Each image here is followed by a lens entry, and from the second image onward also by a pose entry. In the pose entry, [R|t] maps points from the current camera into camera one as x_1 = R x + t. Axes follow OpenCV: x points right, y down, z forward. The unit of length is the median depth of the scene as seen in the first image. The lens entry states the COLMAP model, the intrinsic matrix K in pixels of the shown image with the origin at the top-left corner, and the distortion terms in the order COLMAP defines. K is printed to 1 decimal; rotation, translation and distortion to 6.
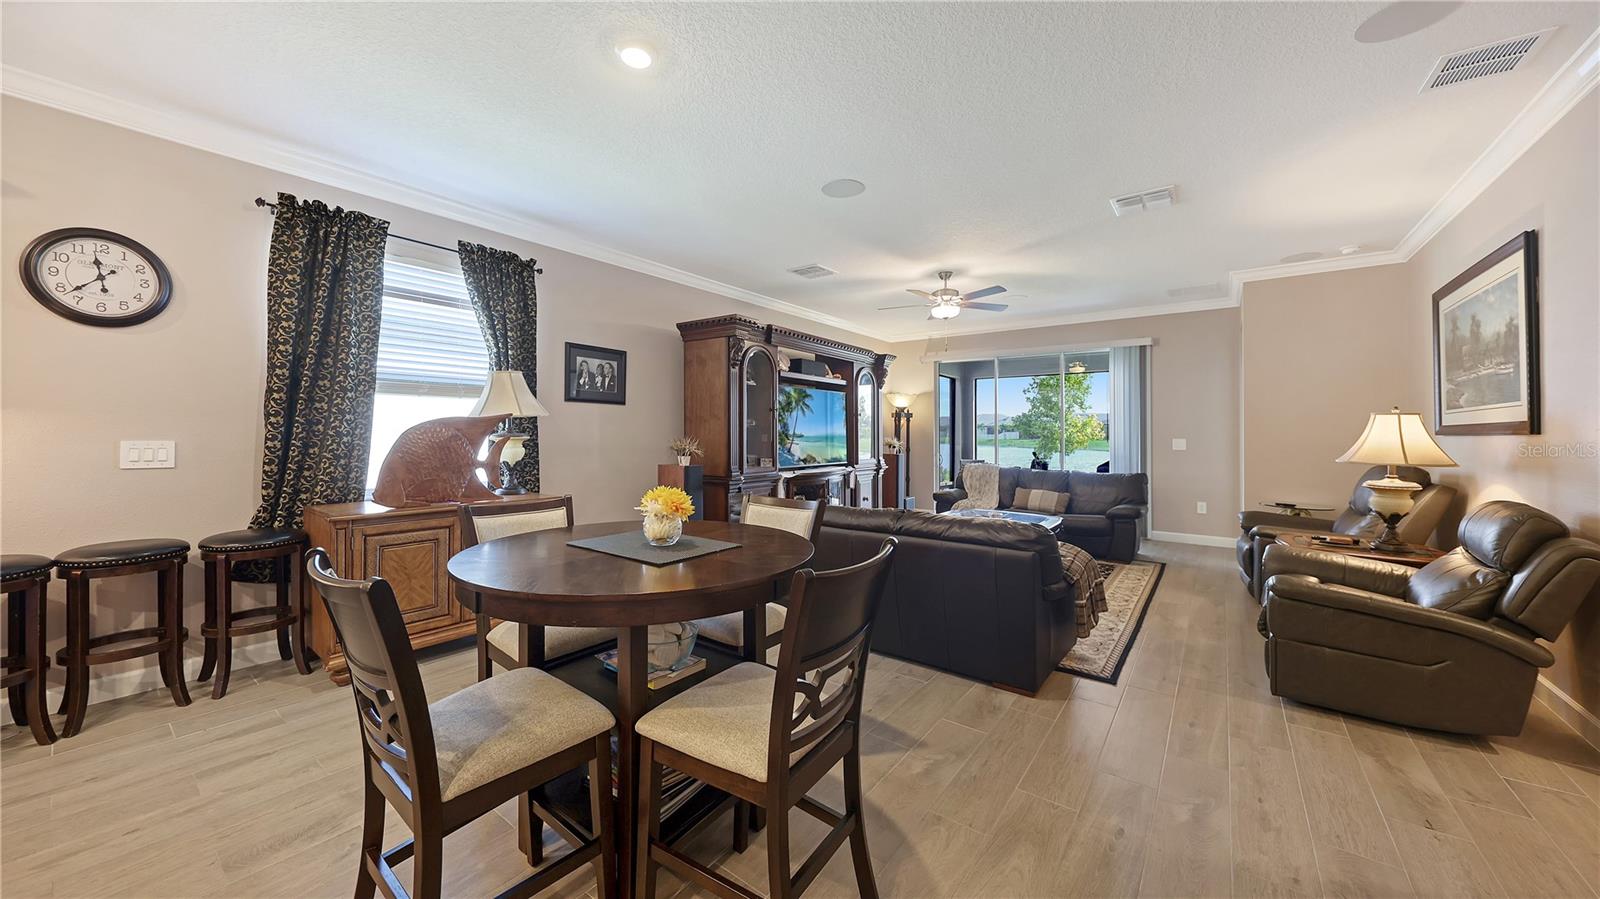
lens RADIAL K [[560.7, 0, 787.6], [0, 560.7, 430.5], [0, 0, 1]] dist [0.011188, -0.001727]
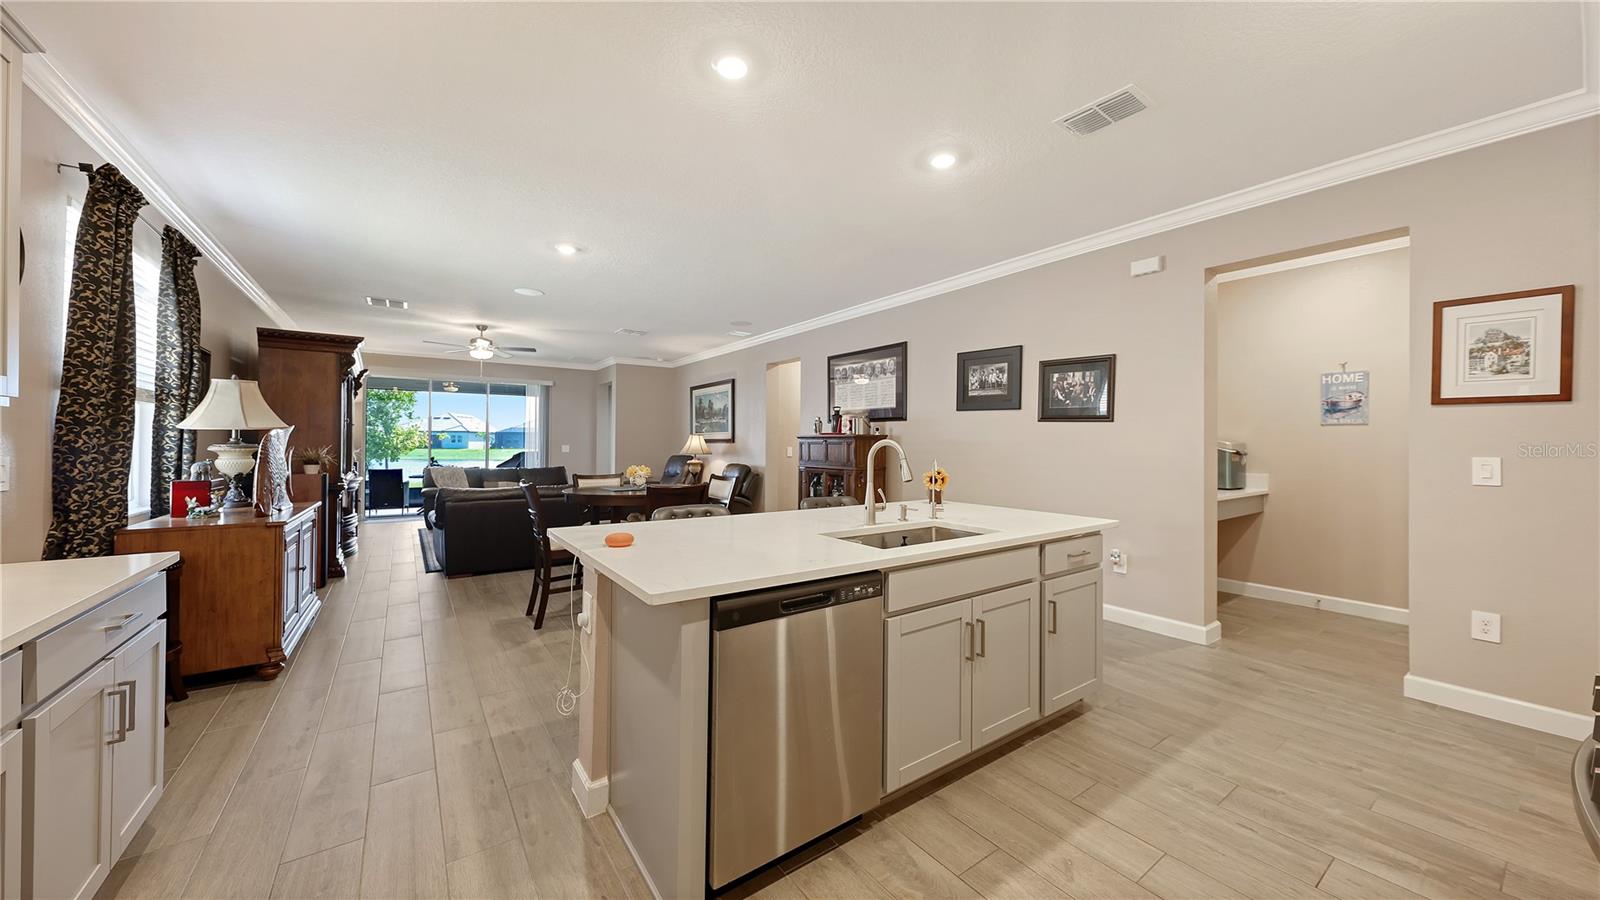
lens RADIAL K [[560.7, 0, 804.8], [0, 560.7, 444.7], [0, 0, 1]] dist [0.011188, -0.001727]
pose [[0.278507, -0.007553, 0.960404, -1.159705], [-0.004986, 0.999944, 0.009310, -0.009575], [-0.960421, -0.007381, 0.278454, -0.191653]]
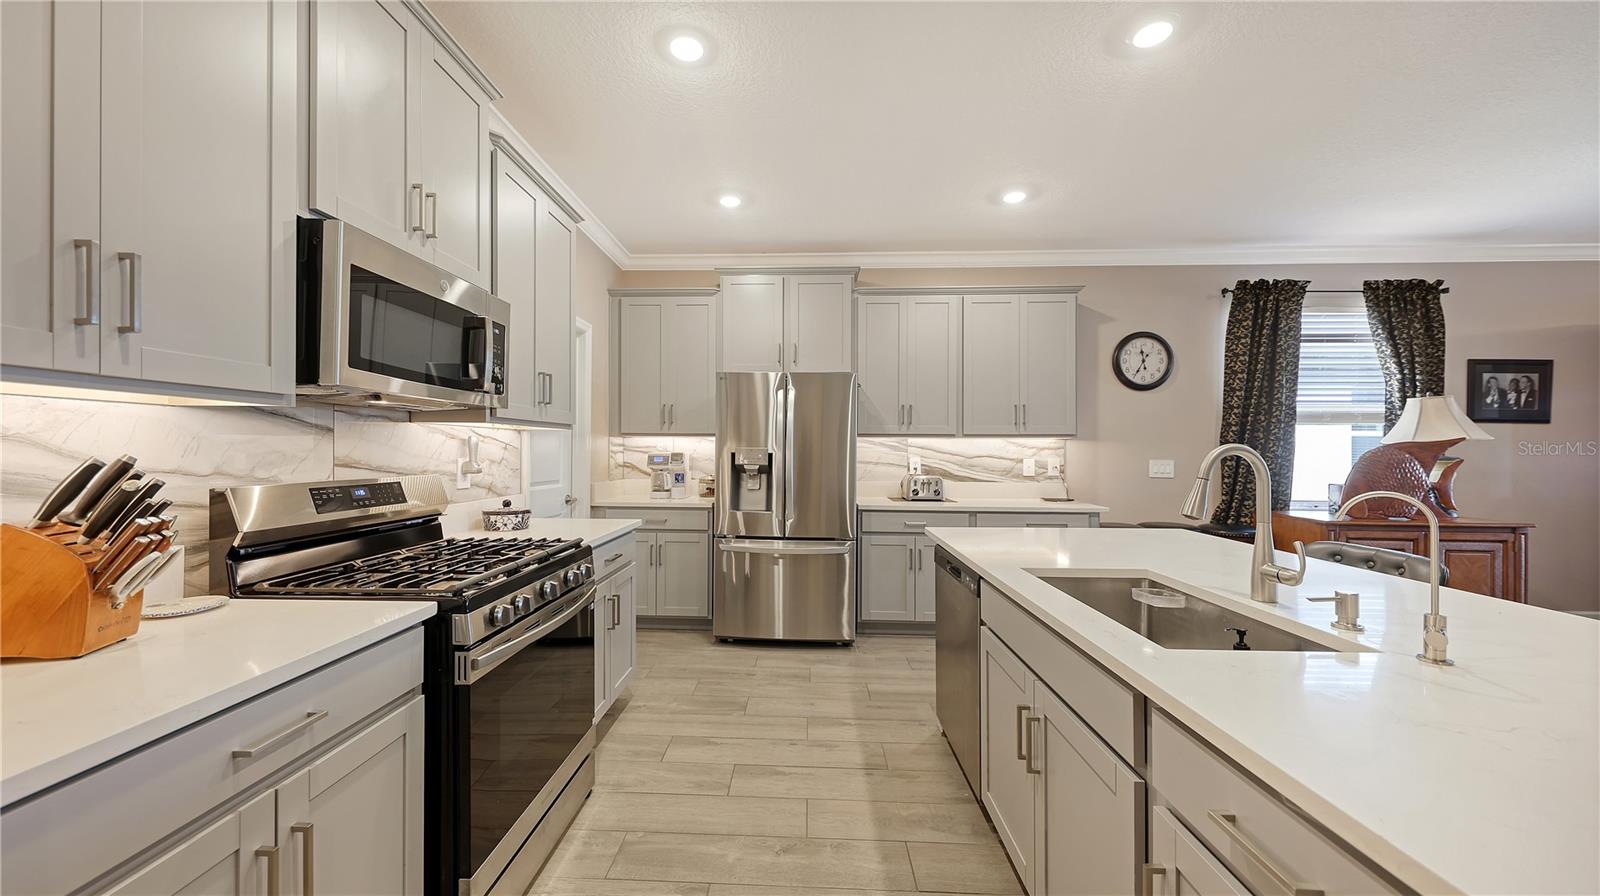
lens RADIAL K [[560.7, 0, 791.1], [0, 560.7, 451.5], [0, 0, 1]] dist [0.011188, -0.001727]
pose [[0.586030, -0.000519, -0.810289, -0.347488], [-0.000322, 1.000000, -0.000873, -0.003305], [0.810289, 0.000772, 0.586030, -0.559509]]
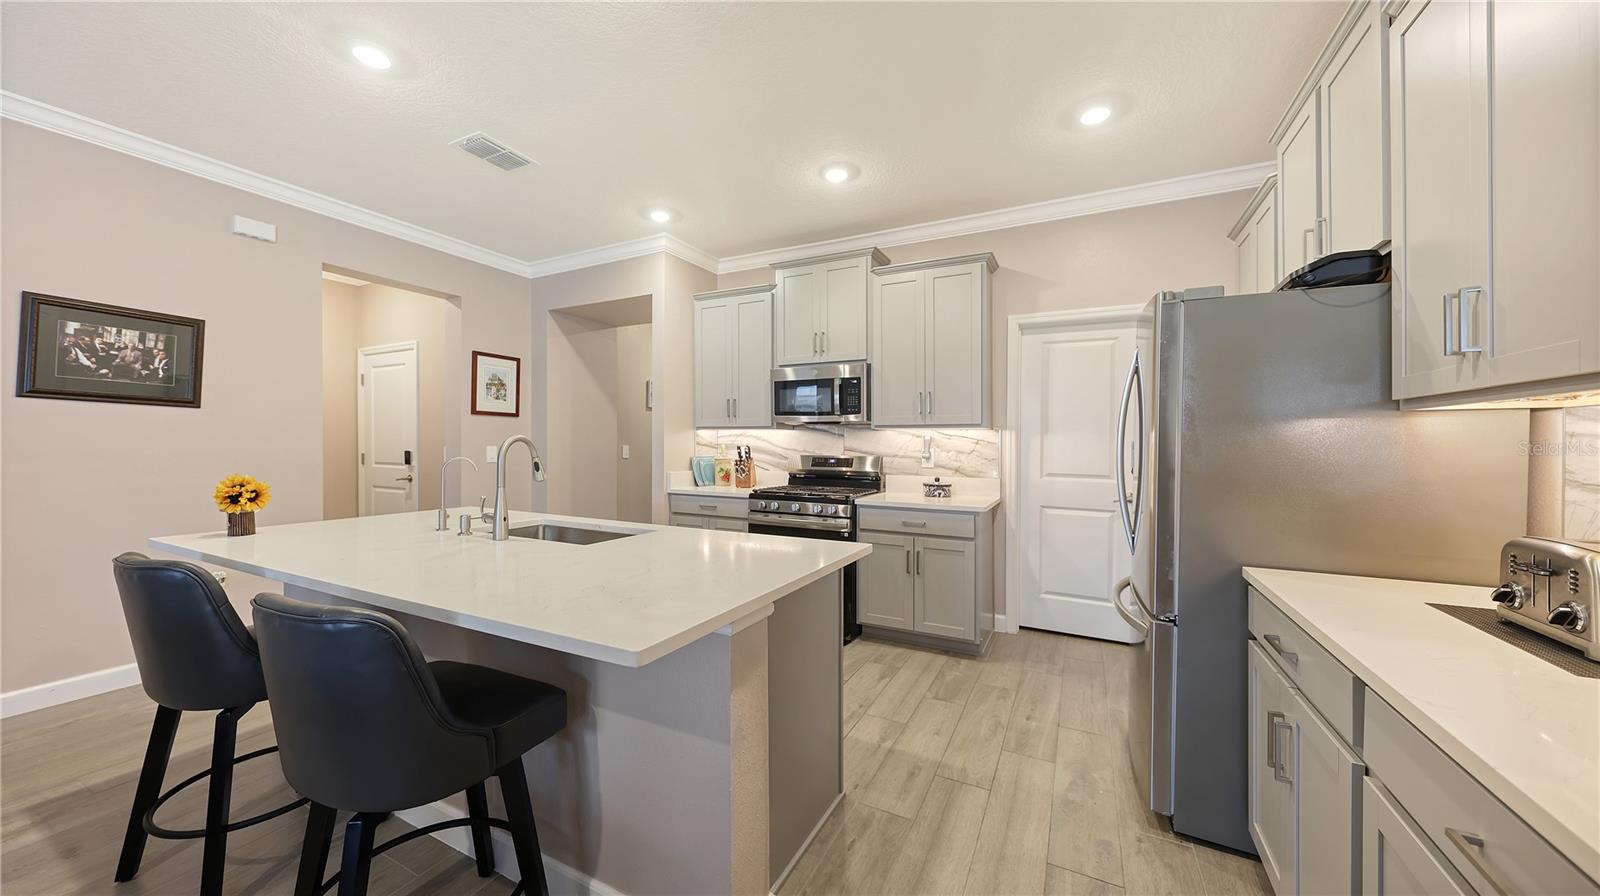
lens RADIAL K [[560.7, 0, 801.2], [0, 560.7, 441.9], [0, 0, 1]] dist [0.011188, -0.001727]
pose [[-0.980596, -0.011391, -0.195710, -0.655336], [-0.010696, 0.999932, -0.004605, -0.002548], [0.195749, -0.002423, -0.980651, 0.533461]]
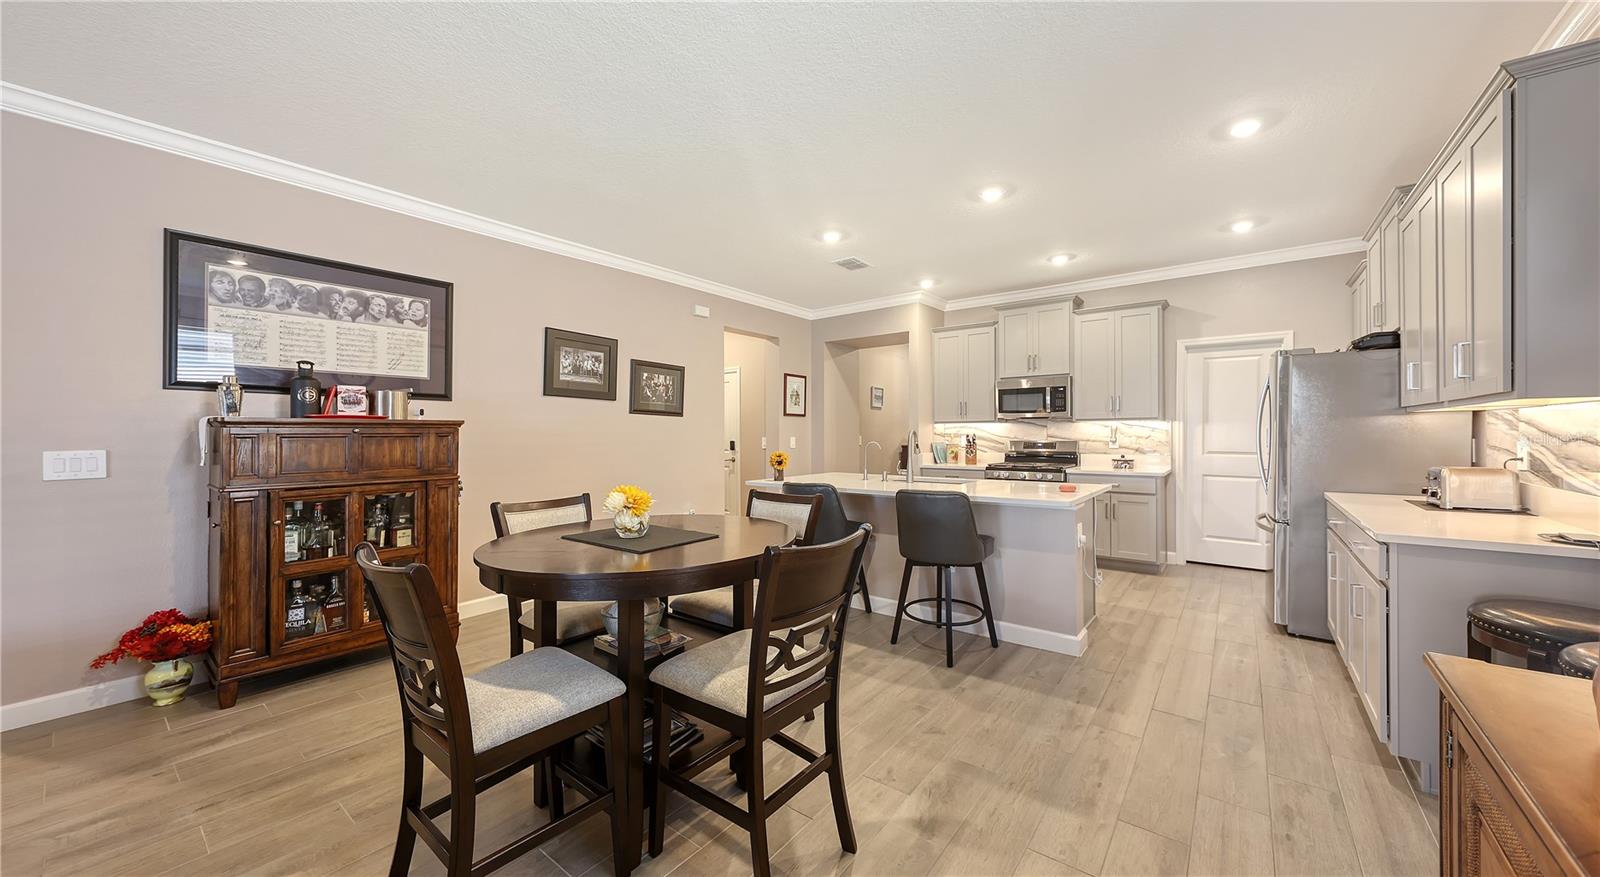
lens RADIAL K [[569.3, 0, 828.5], [0, 569.3, 440.6], [0, 0, 1]] dist [0.008814, -0.000514]
pose [[-0.999088, 0.002288, -0.042629, -0.262778], [0.001780, 0.999927, 0.011958, -0.001405], [0.042653, 0.011872, -0.999019, 1.039979]]
